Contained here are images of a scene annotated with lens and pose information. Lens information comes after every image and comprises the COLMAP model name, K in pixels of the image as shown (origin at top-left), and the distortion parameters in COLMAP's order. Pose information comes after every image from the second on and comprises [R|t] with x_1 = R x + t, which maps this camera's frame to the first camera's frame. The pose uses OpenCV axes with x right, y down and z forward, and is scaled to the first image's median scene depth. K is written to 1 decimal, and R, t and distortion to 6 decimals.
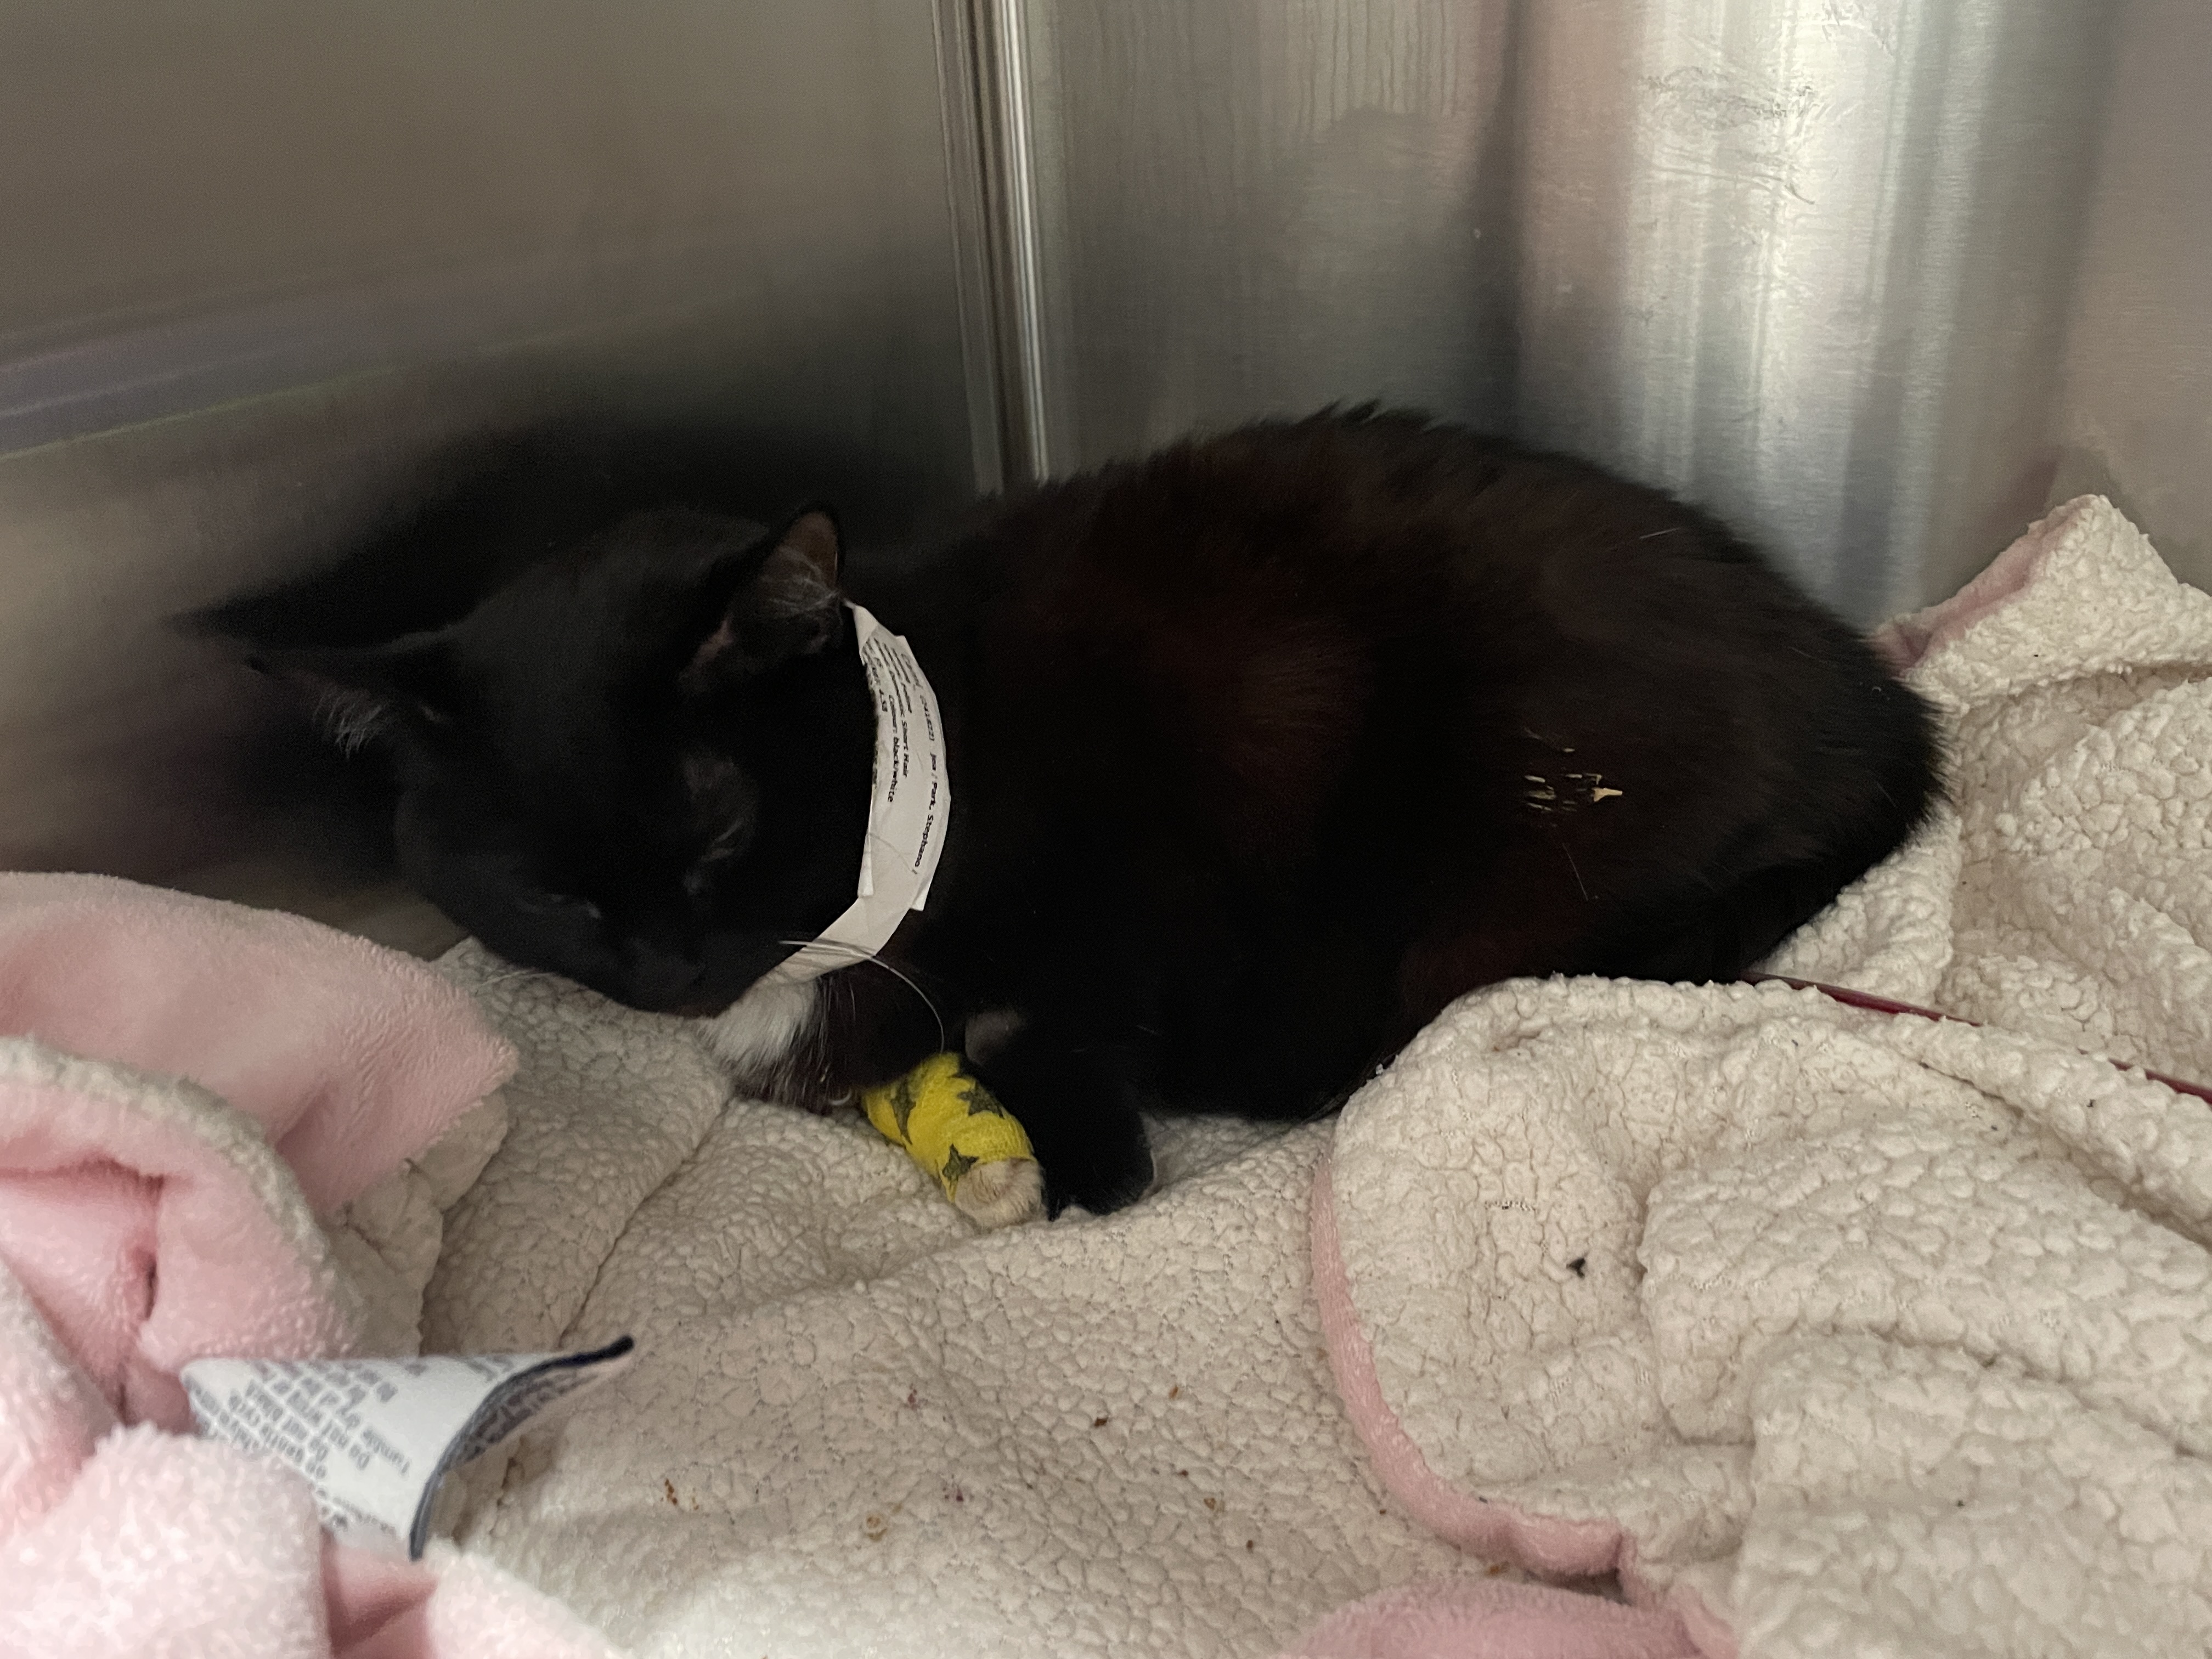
lens RADIAL K [[1676.4, 0, 1102.3], [0, 1676.4, 829.8], [0, 0, 1]] dist [0.045011, -0.074330]
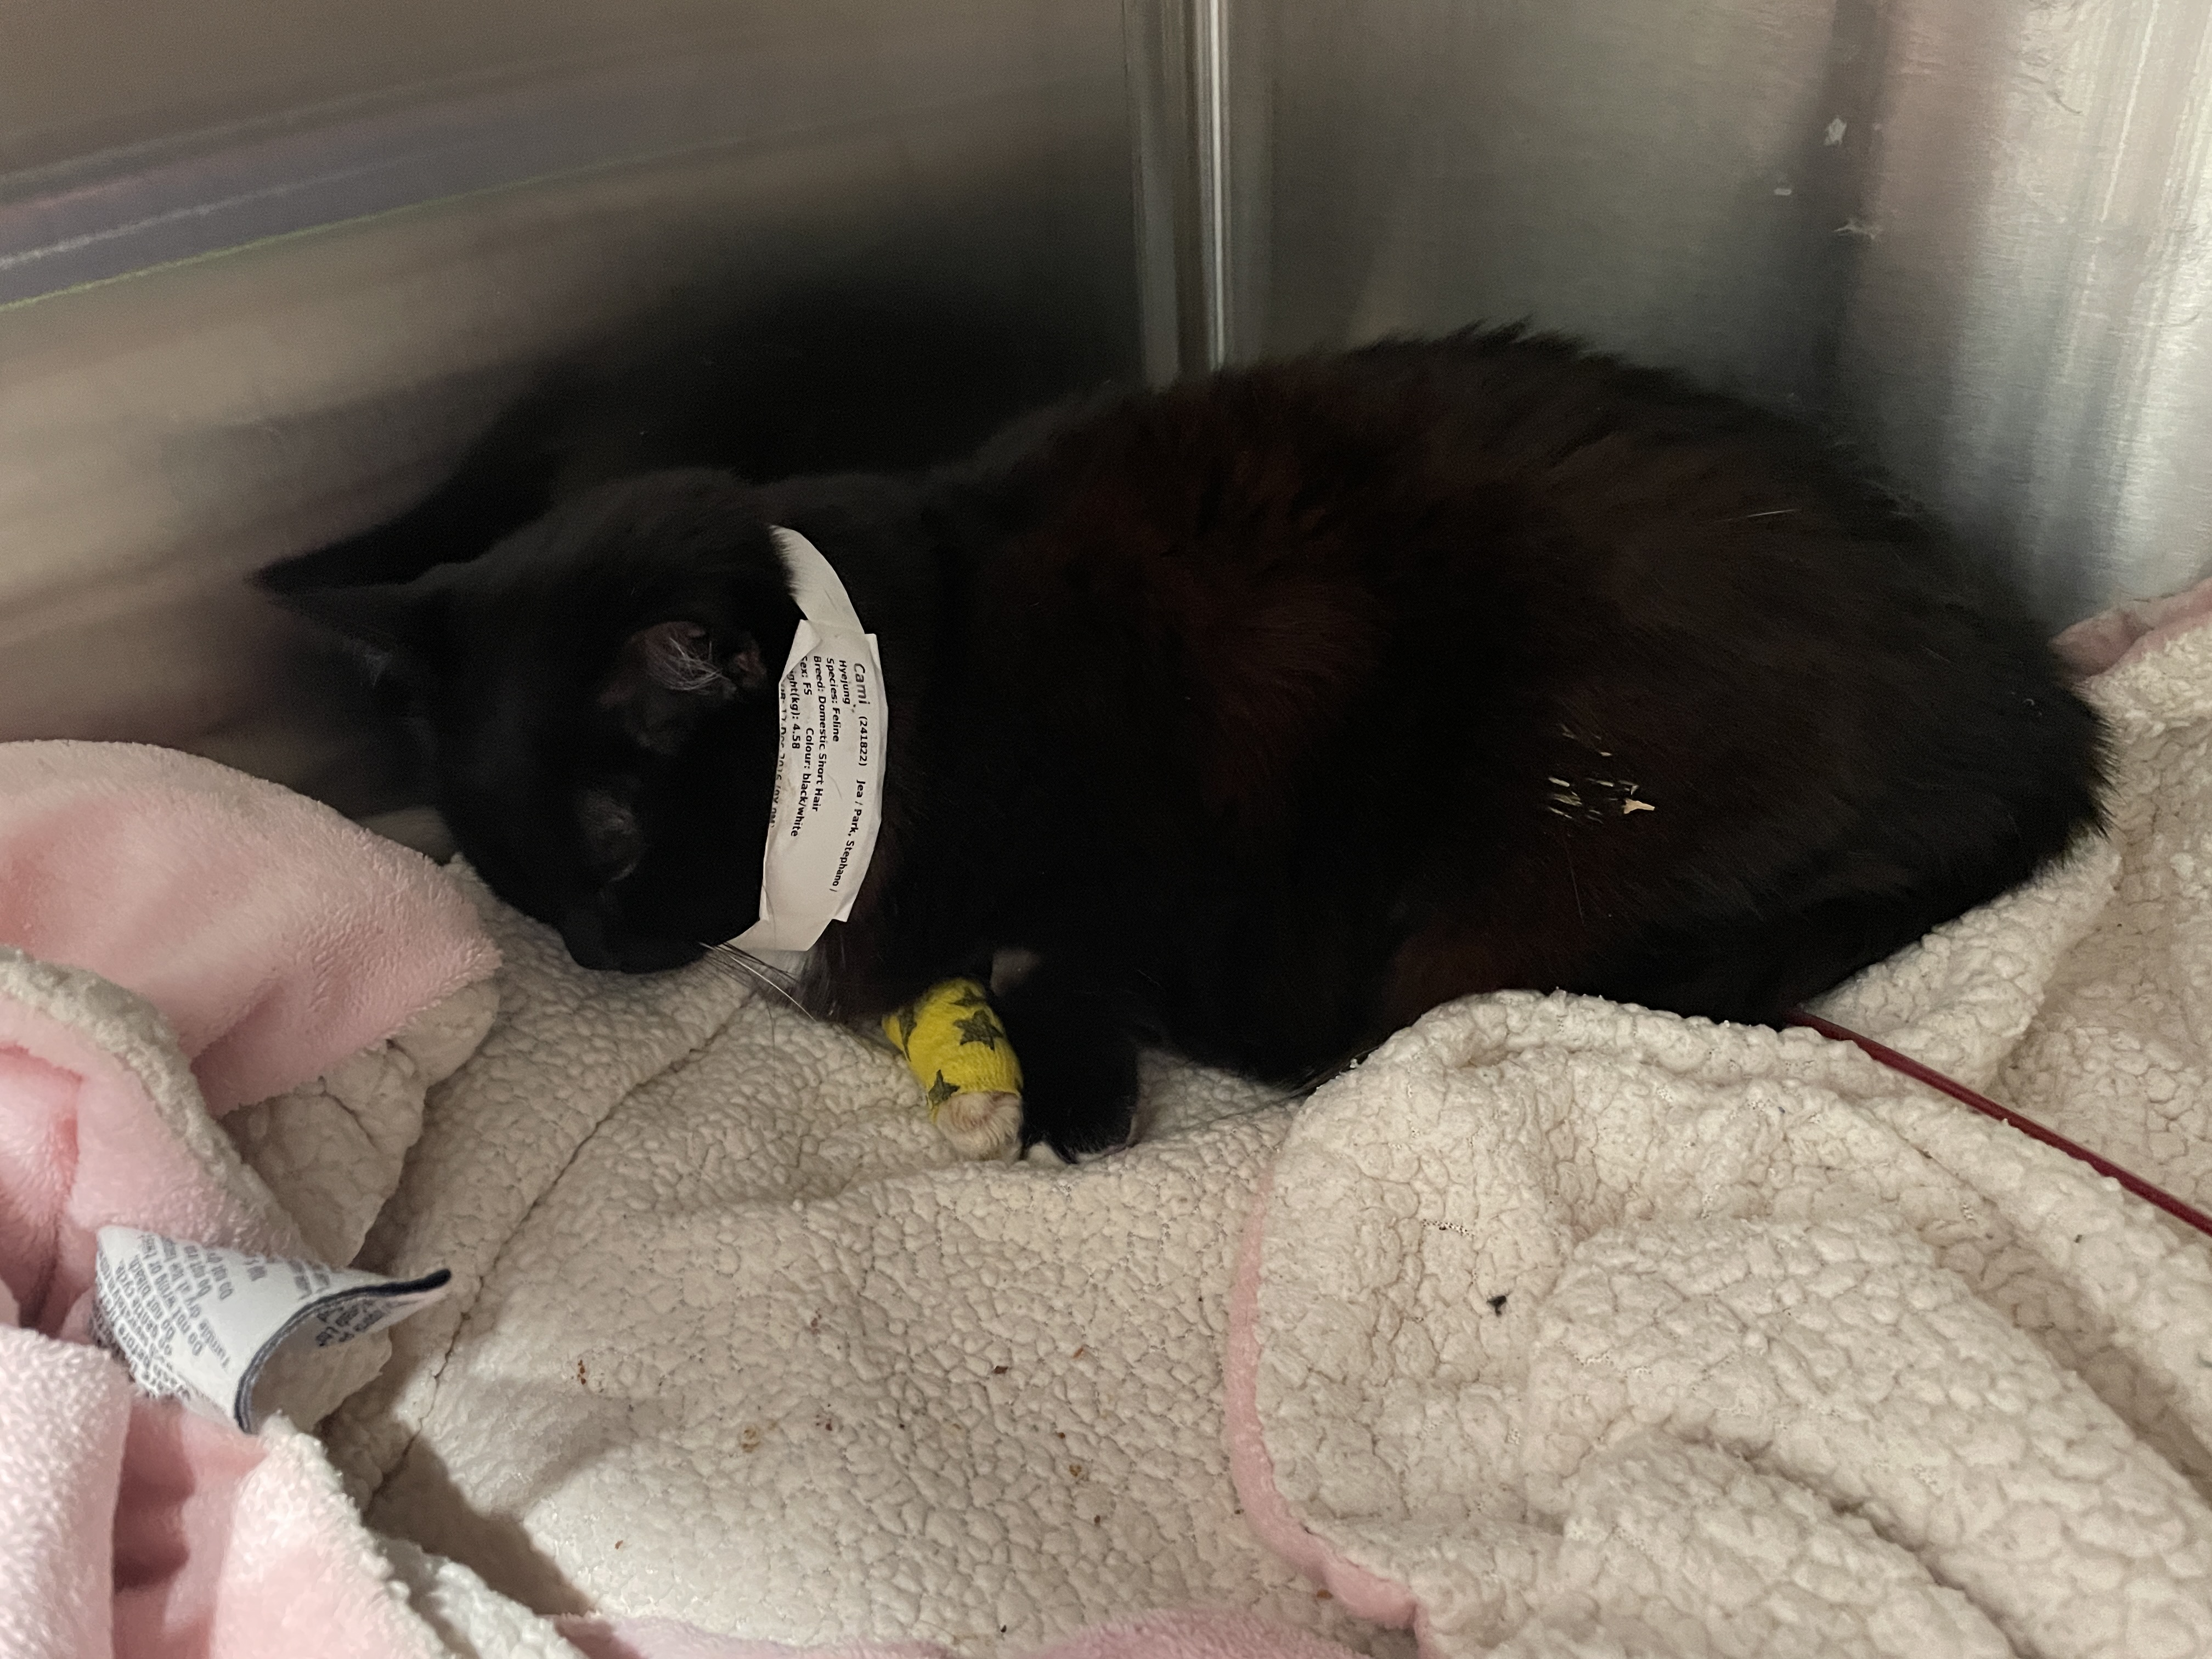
lens RADIAL K [[1676.4, 0, 1060.6], [0, 1676.4, 874.9], [0, 0, 1]] dist [0.045011, -0.074330]
pose [[0.973896, 0.120365, -0.192455, 0.196381], [-0.093615, 0.985353, 0.142533, -0.099081], [0.206792, -0.120796, 0.970899, 0.038547]]
